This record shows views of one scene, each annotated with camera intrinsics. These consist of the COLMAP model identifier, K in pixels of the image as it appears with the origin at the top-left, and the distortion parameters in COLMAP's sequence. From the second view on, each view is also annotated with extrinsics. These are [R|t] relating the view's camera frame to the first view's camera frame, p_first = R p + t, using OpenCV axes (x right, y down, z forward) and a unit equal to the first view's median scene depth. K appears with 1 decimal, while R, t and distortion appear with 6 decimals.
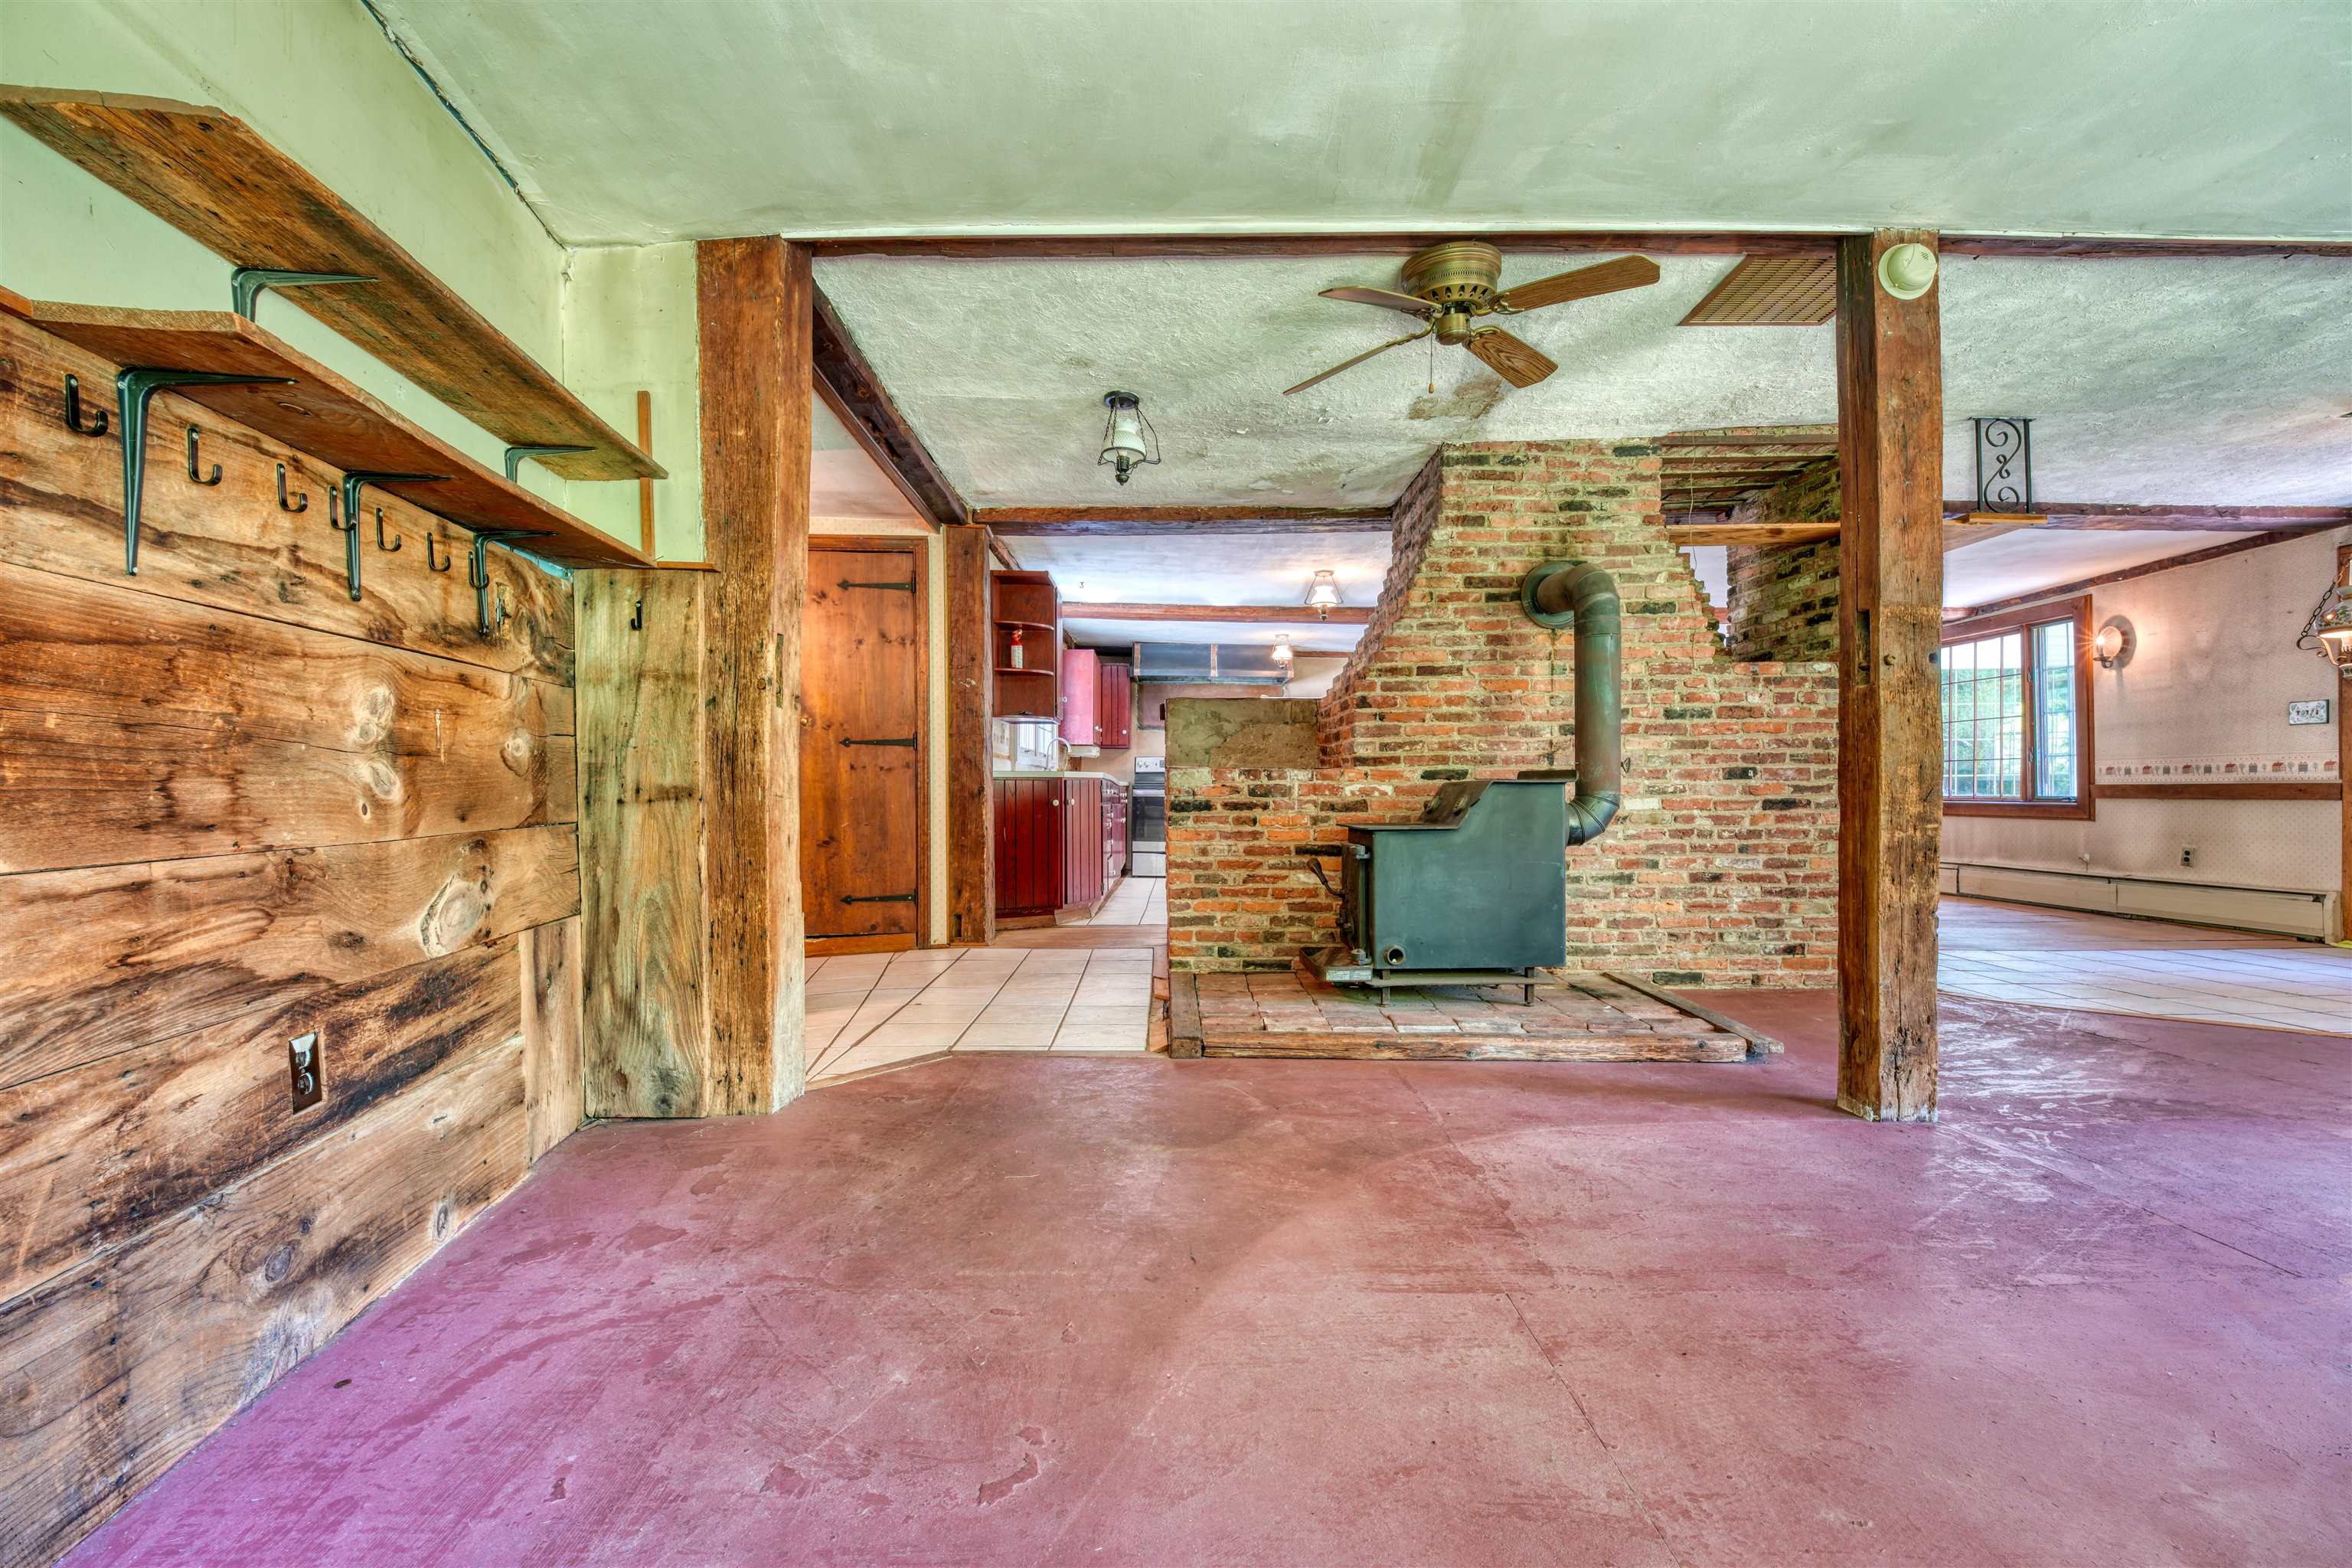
lens RADIAL K [[979.6, 0, 1211.6], [0, 979.6, 818.1], [0, 0, 1]] dist [-0.012461, -0.002697]
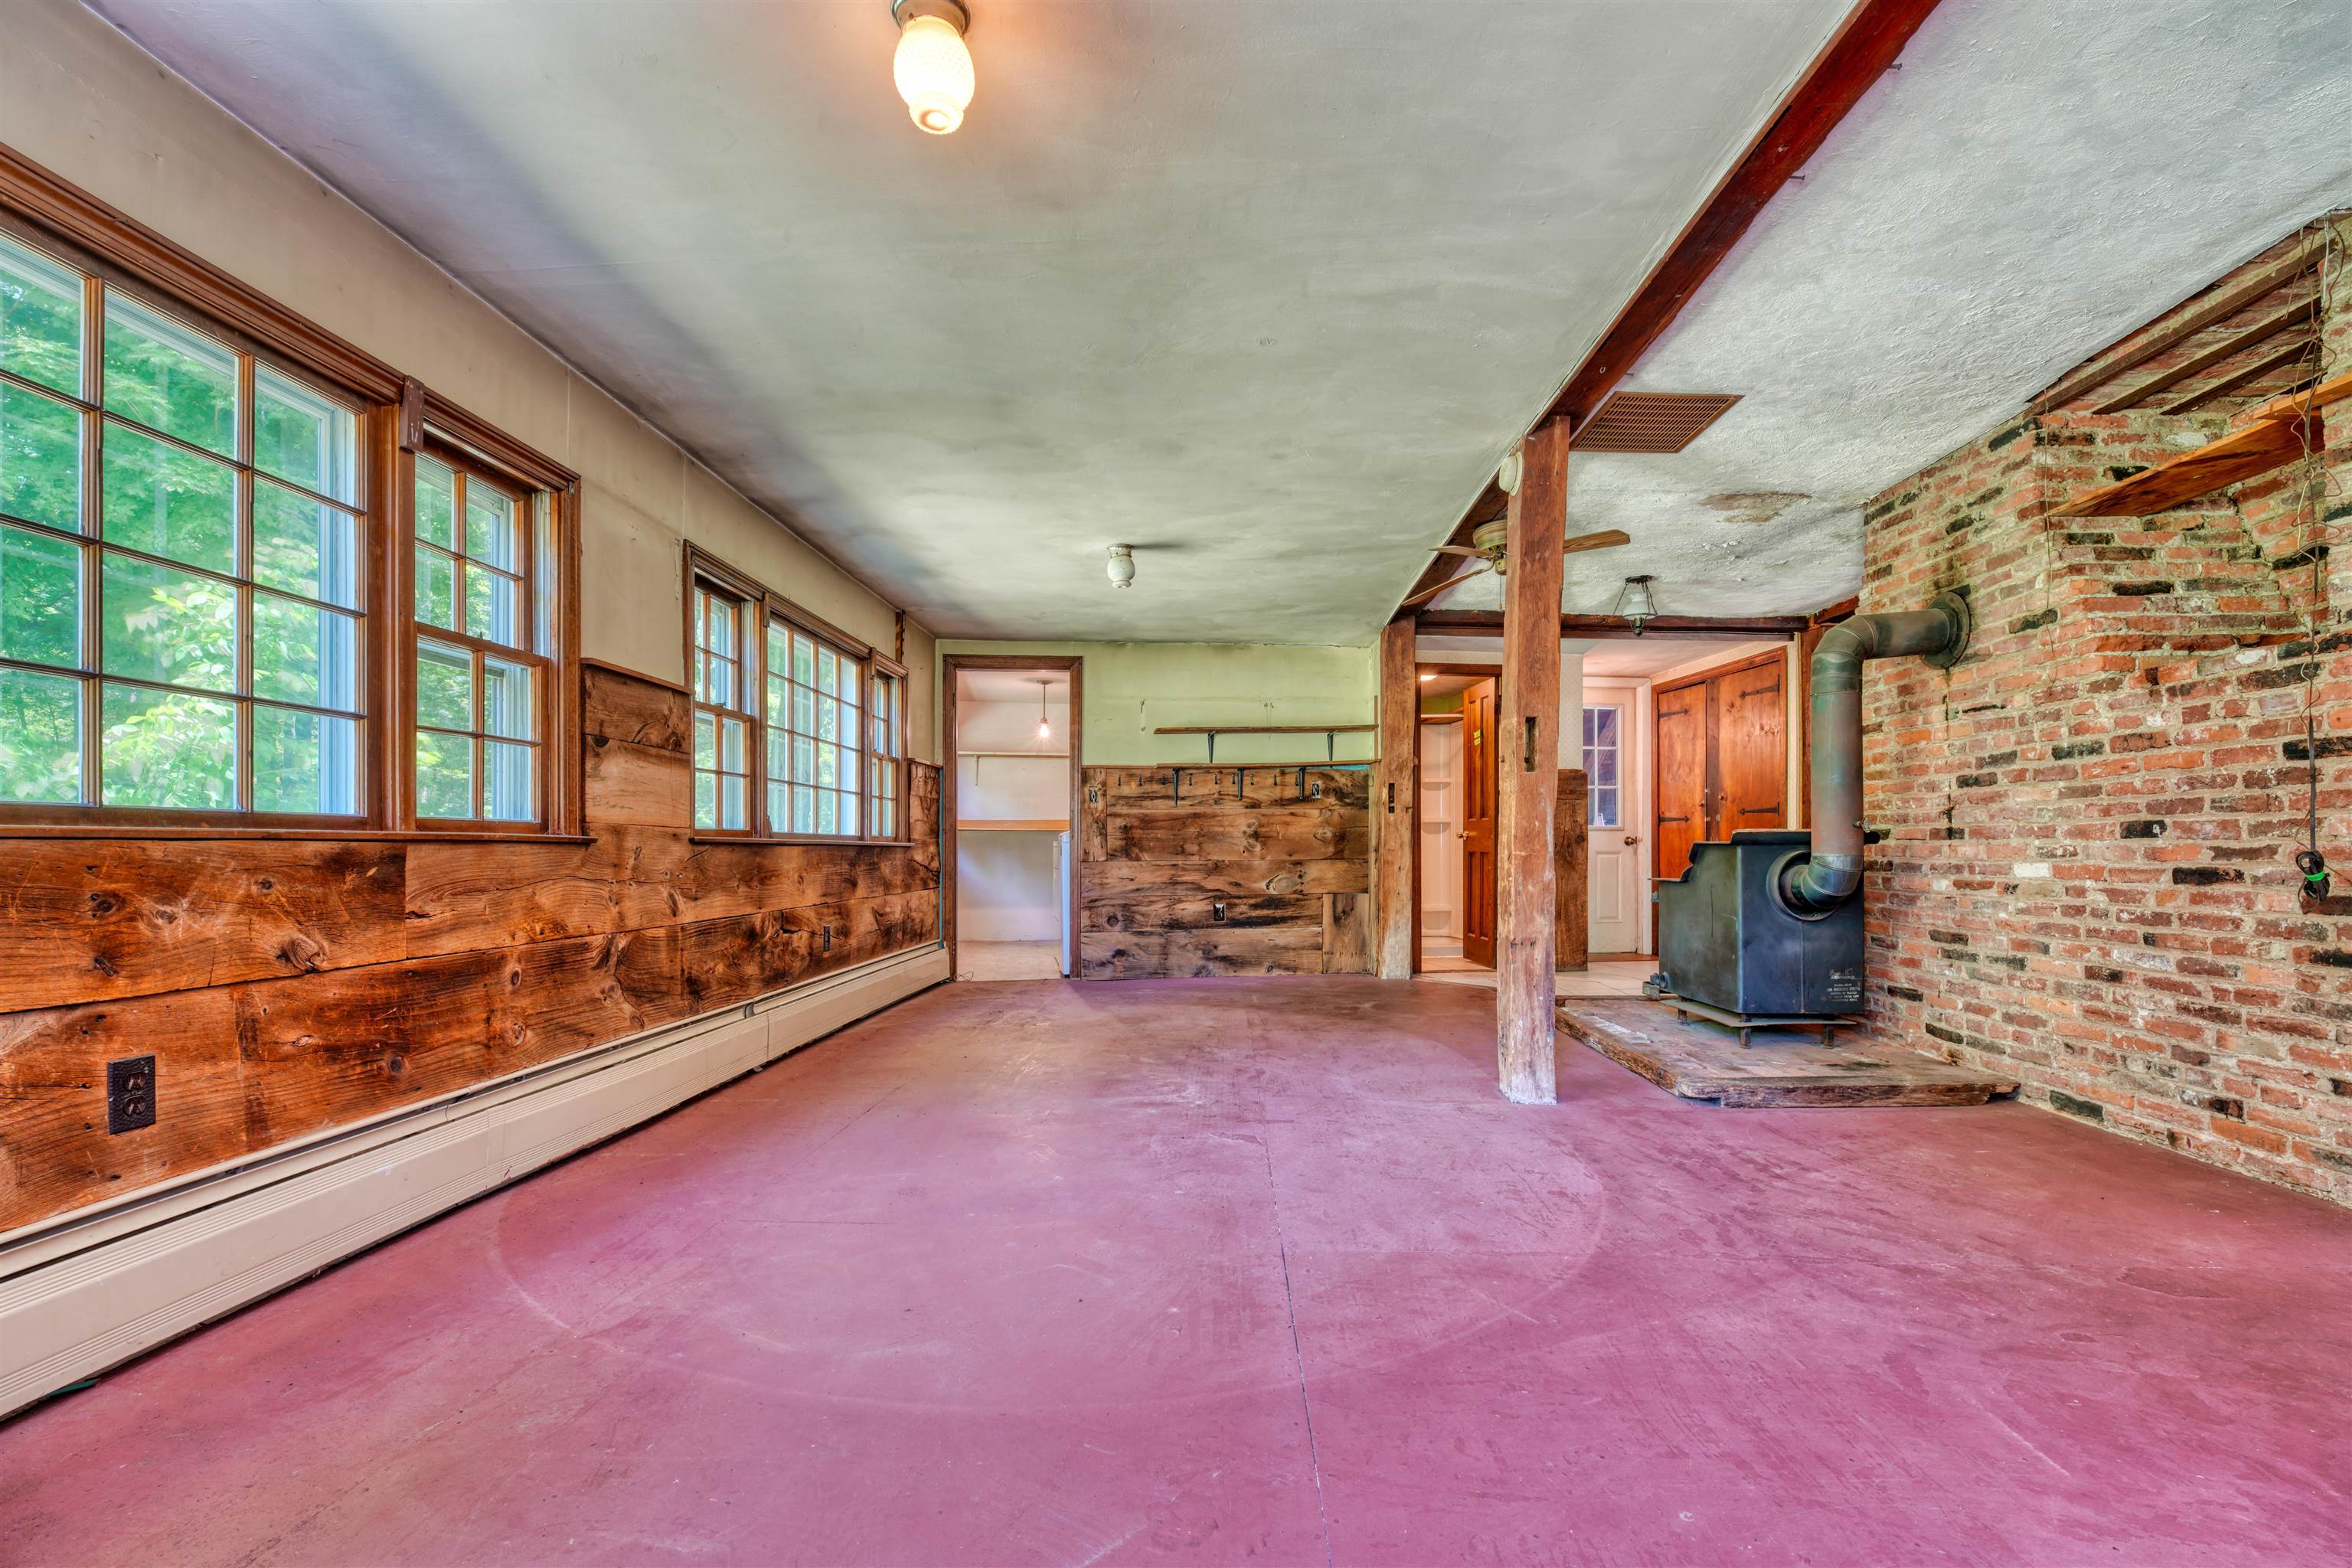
lens RADIAL K [[979.6, 0, 1183.8], [0, 979.6, 850.8], [0, 0, 1]] dist [-0.012461, -0.002697]
pose [[-0.020992, 0.008668, -0.999742, 1.441966], [-0.029010, 0.999536, 0.009275, -0.020284], [0.999359, 0.029197, -0.020730, 0.388198]]
